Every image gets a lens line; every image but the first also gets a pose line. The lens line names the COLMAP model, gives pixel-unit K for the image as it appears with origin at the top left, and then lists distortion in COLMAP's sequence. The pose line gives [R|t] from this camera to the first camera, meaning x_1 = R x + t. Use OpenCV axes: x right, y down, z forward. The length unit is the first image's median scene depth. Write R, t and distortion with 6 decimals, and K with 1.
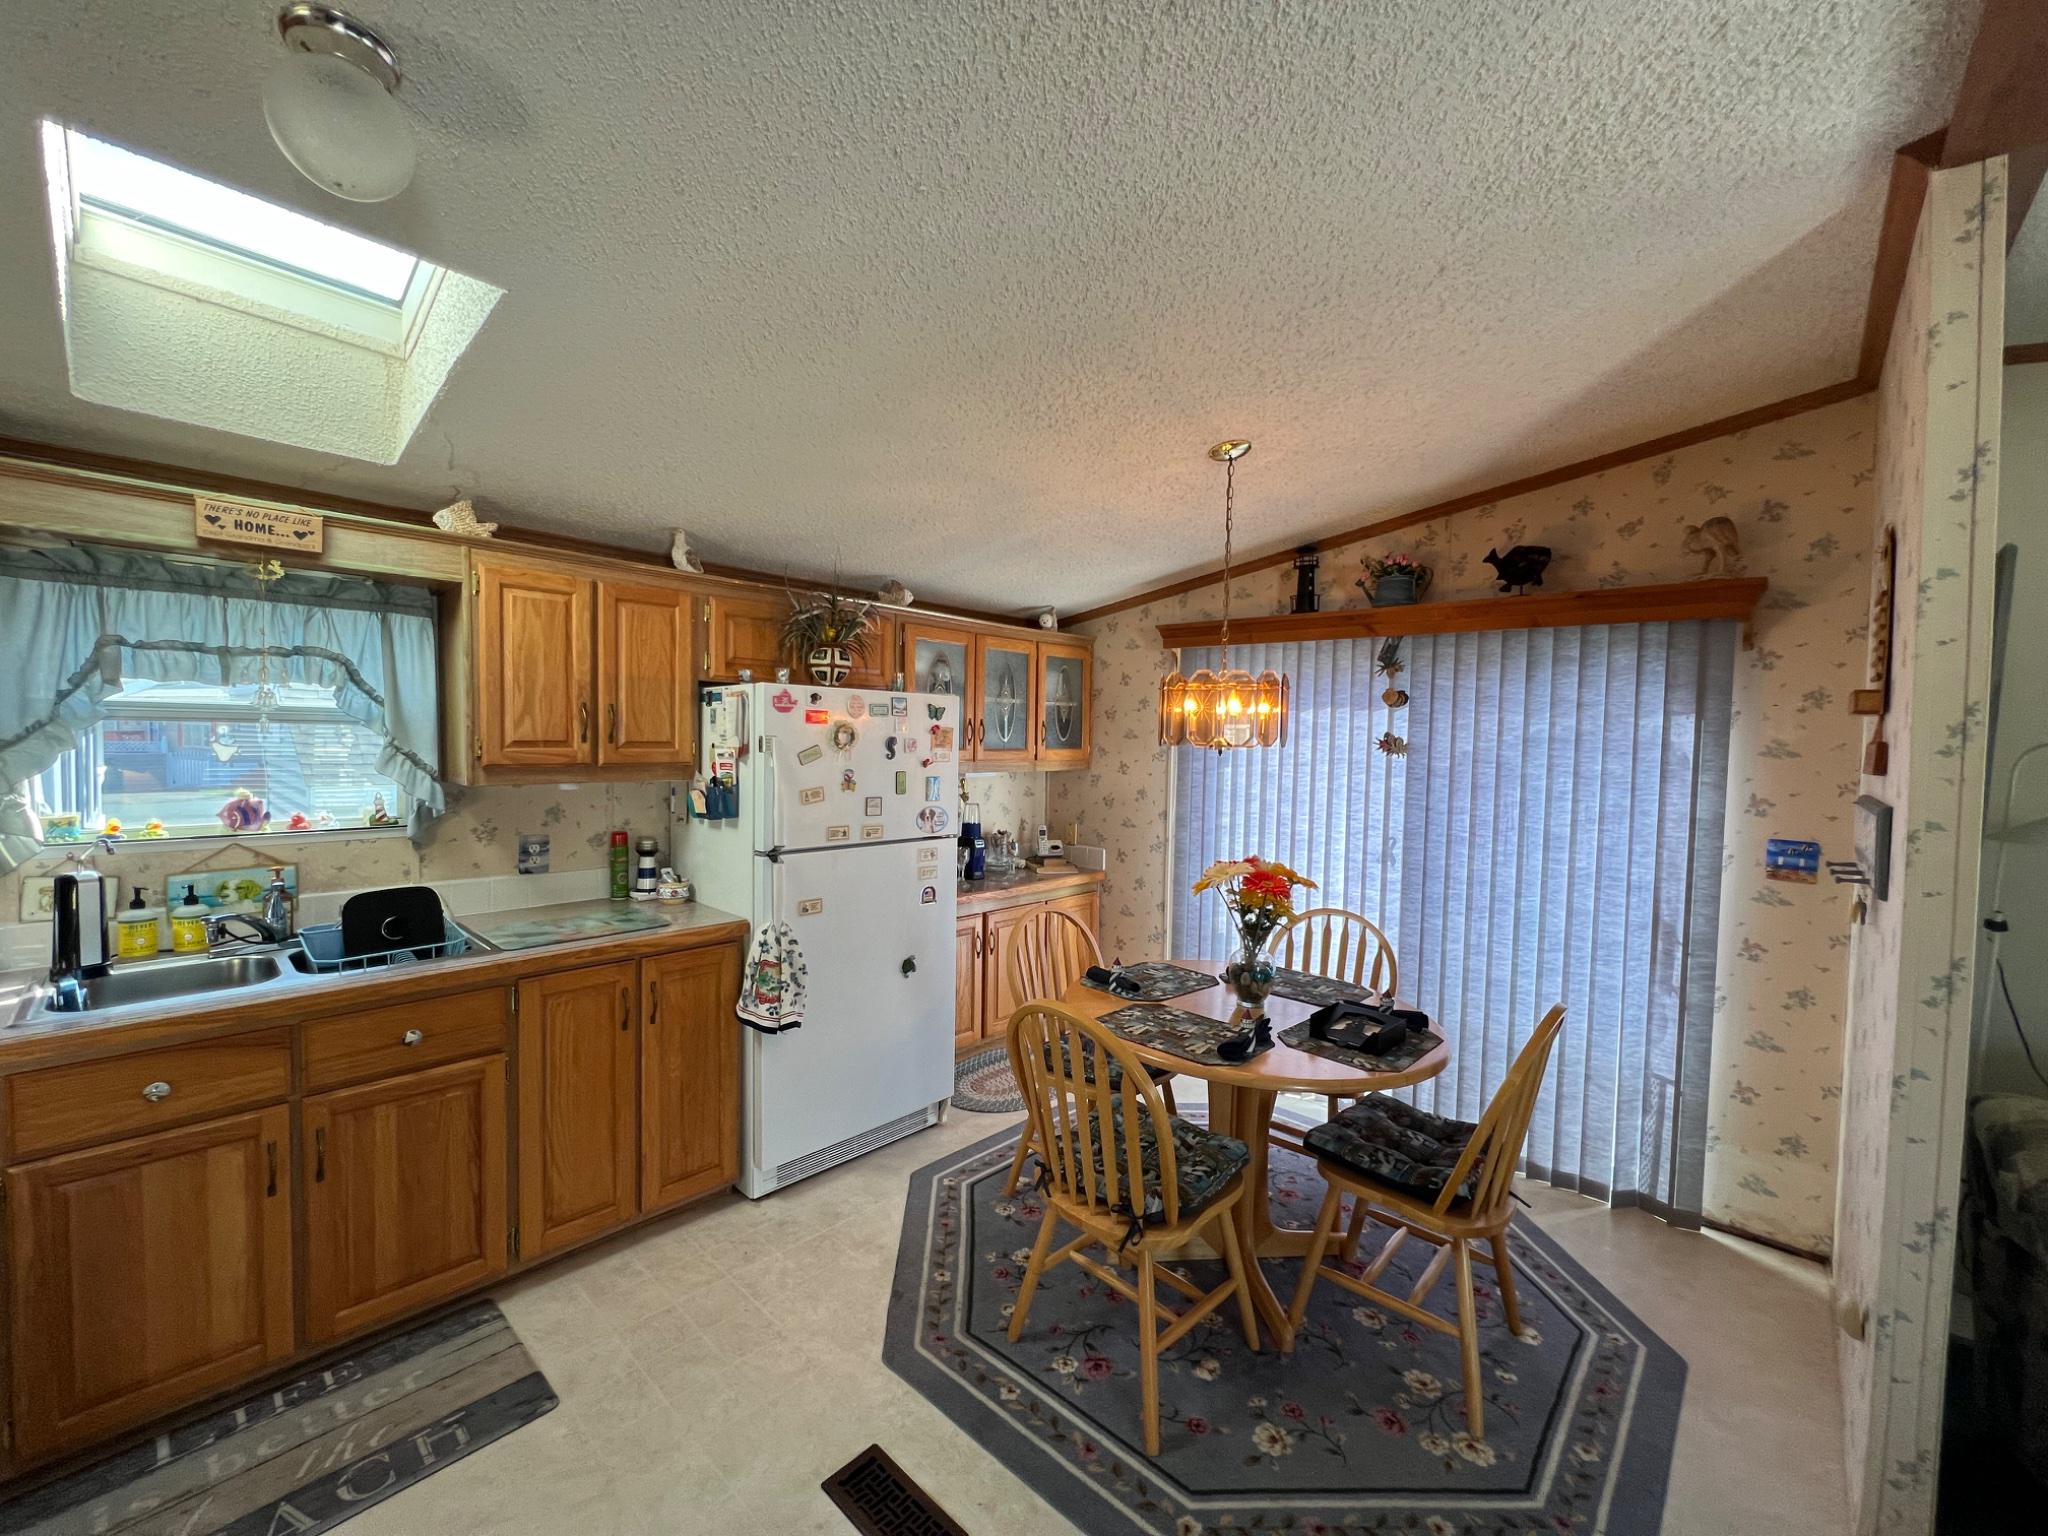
lens RADIAL K [[816.5, 0, 1018.6], [0, 816.5, 768.3], [0, 0, 1]] dist [-0.001384, -0.000477]
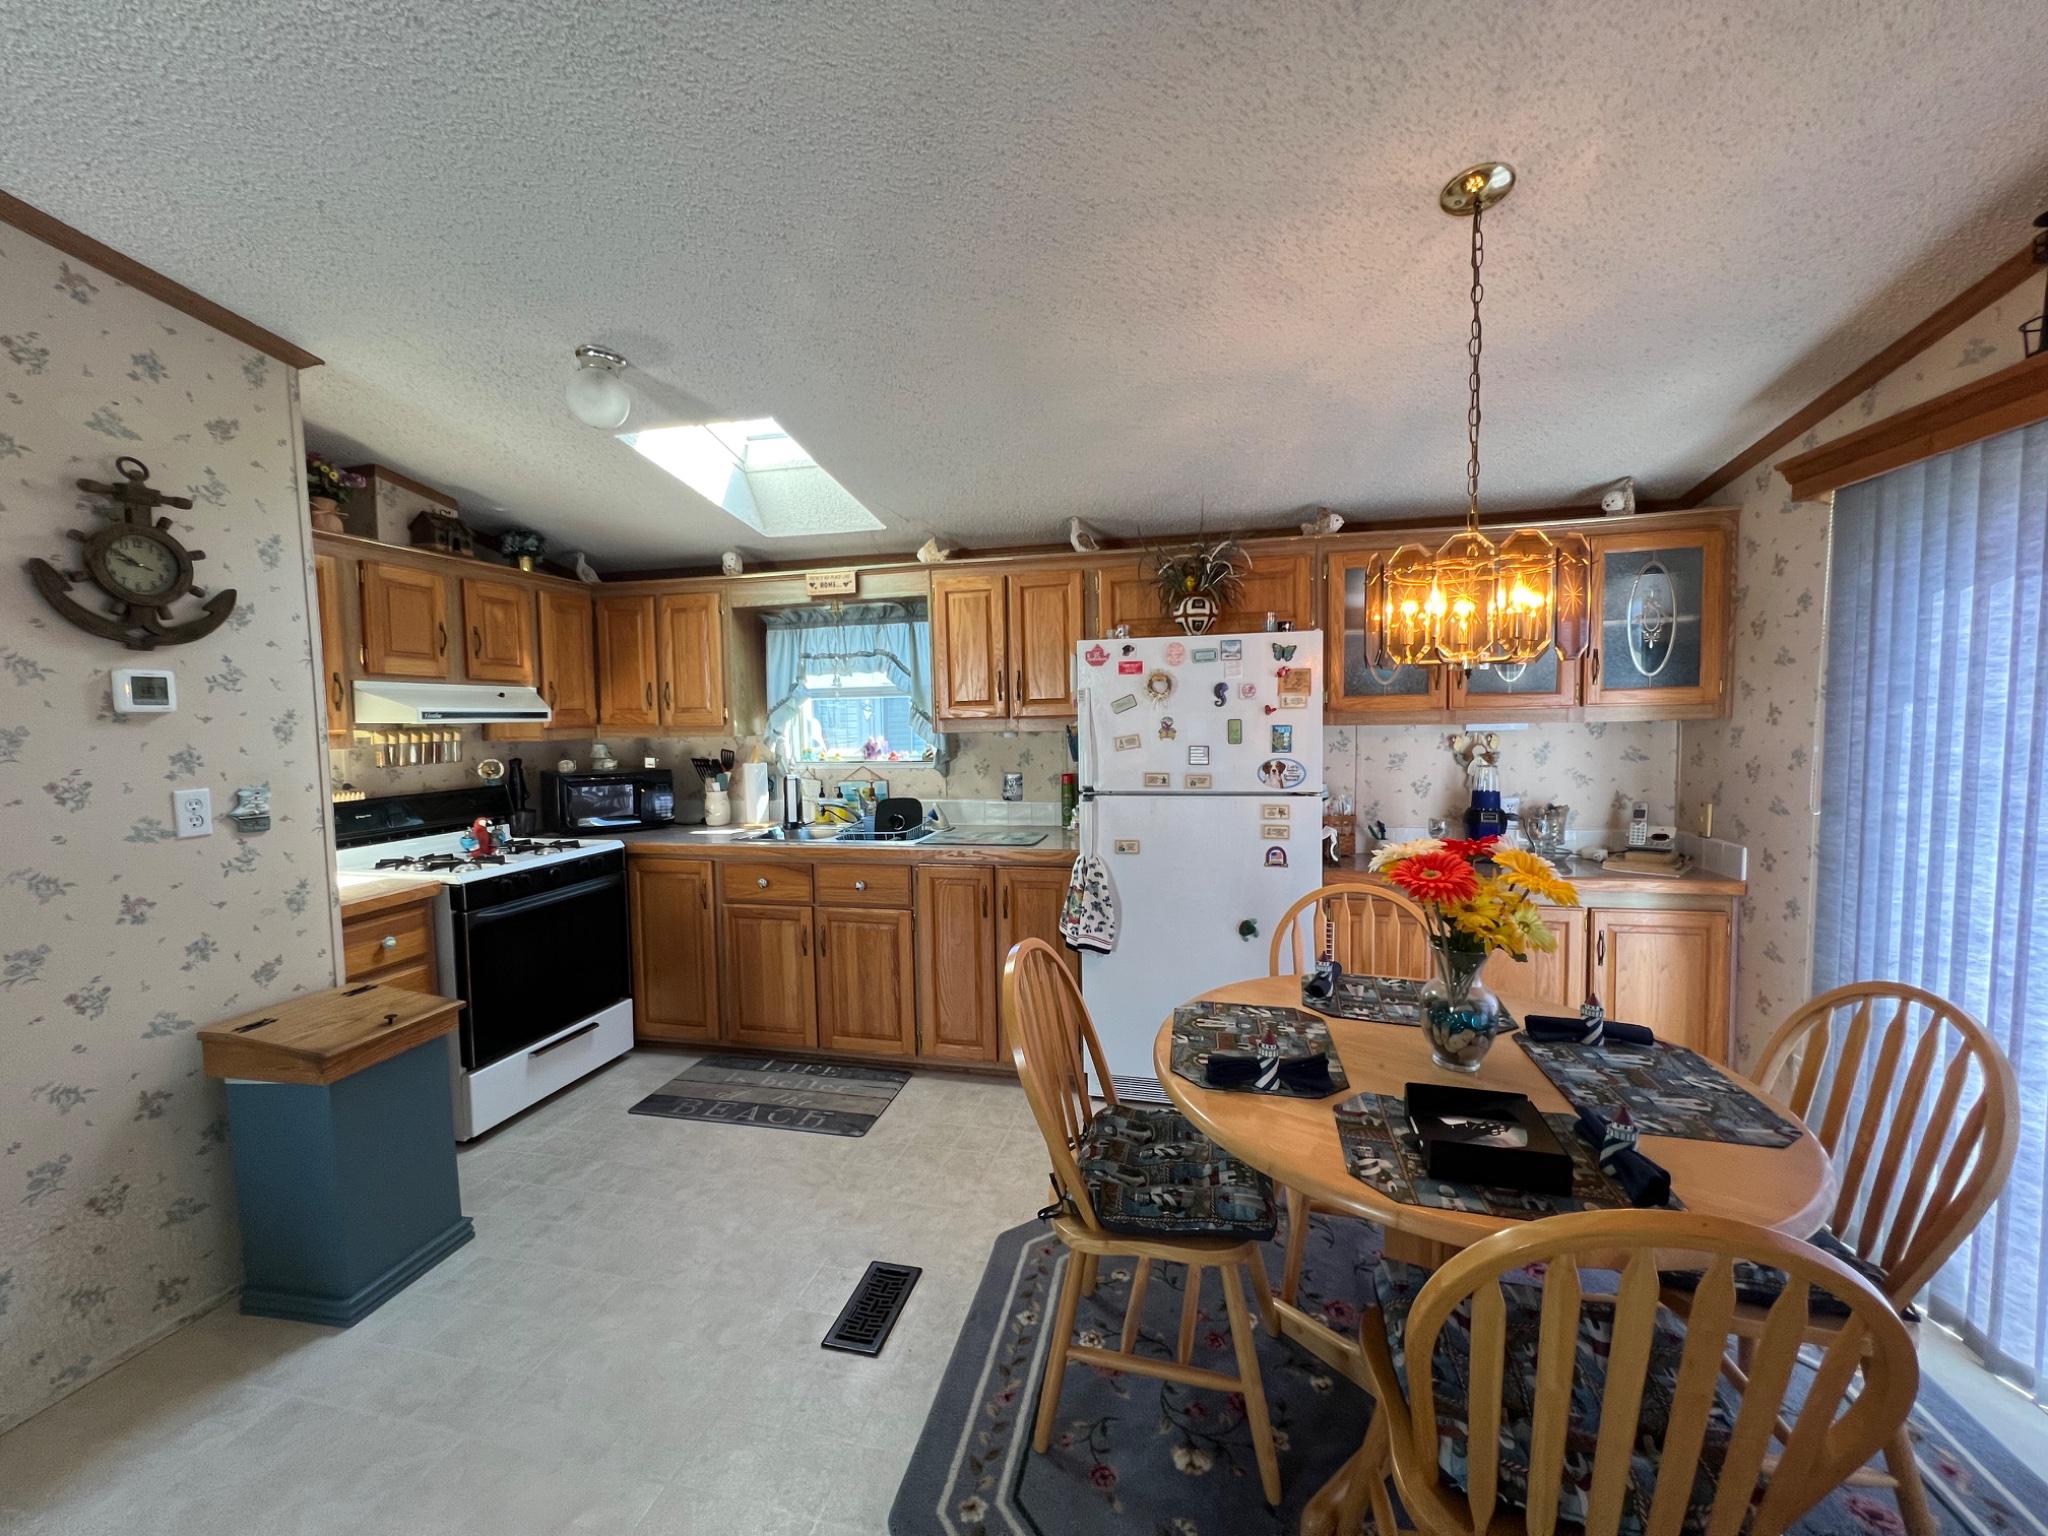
lens RADIAL K [[816.5, 0, 1018.6], [0, 816.5, 768.3], [0, 0, 1]] dist [-0.001384, -0.000477]
pose [[0.494904, 0.027596, -0.868509, 0.608974], [-0.001674, 0.999524, 0.030805, 0.035128], [0.868946, -0.013791, 0.494715, 0.356632]]
